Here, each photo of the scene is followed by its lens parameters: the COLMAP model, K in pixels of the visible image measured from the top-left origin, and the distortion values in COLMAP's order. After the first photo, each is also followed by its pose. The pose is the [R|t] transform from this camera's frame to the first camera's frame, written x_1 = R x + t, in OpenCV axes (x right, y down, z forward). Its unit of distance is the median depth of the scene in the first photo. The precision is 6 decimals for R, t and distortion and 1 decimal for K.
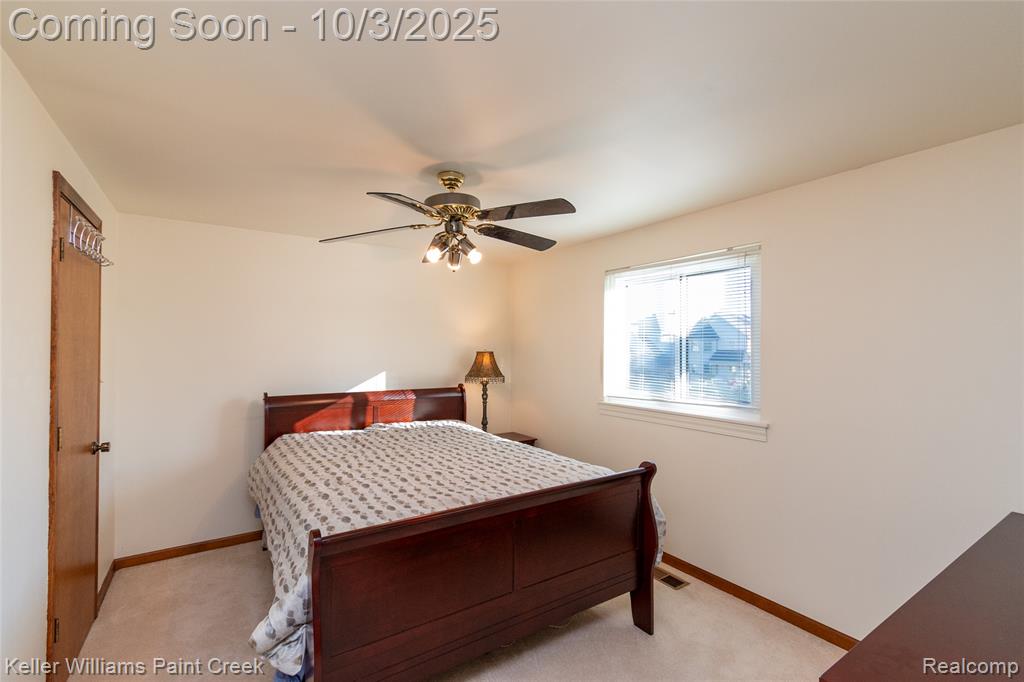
lens RADIAL K [[454.6, 0, 512.1], [0, 454.6, 344.8], [0, 0, 1]] dist [0.002223, 0.000107]
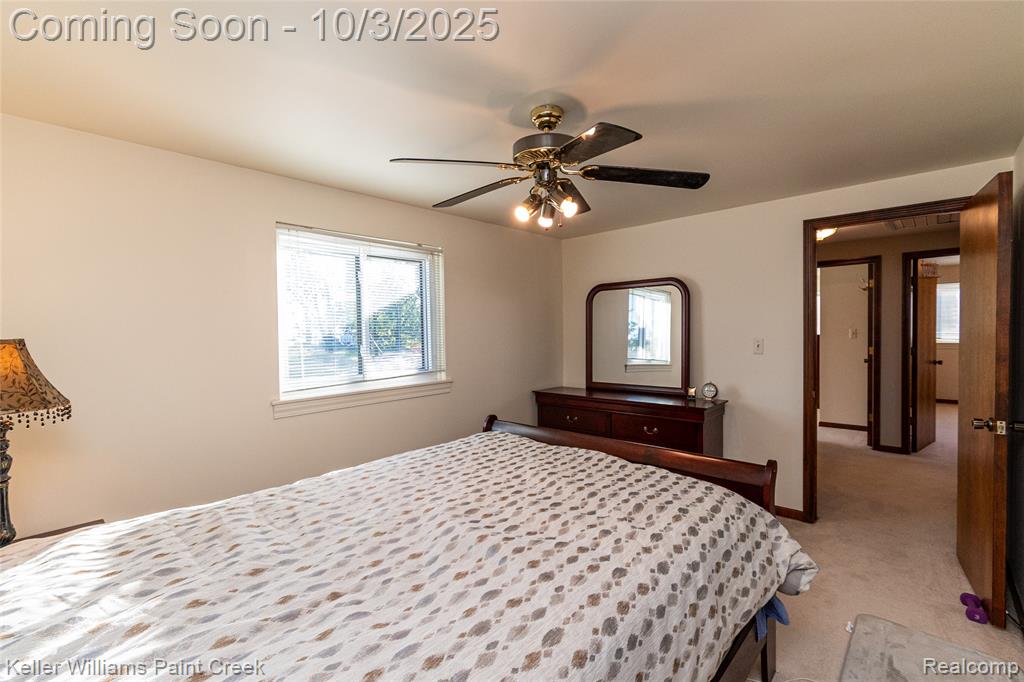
lens RADIAL K [[454.6, 0, 512.1], [0, 454.6, 344.8], [0, 0, 1]] dist [0.002223, 0.000107]
pose [[-0.240623, -0.034512, 0.970005, -0.857383], [0.009933, 0.999228, 0.038016, 0.015778], [-0.970568, 0.018782, -0.240094, 1.158721]]
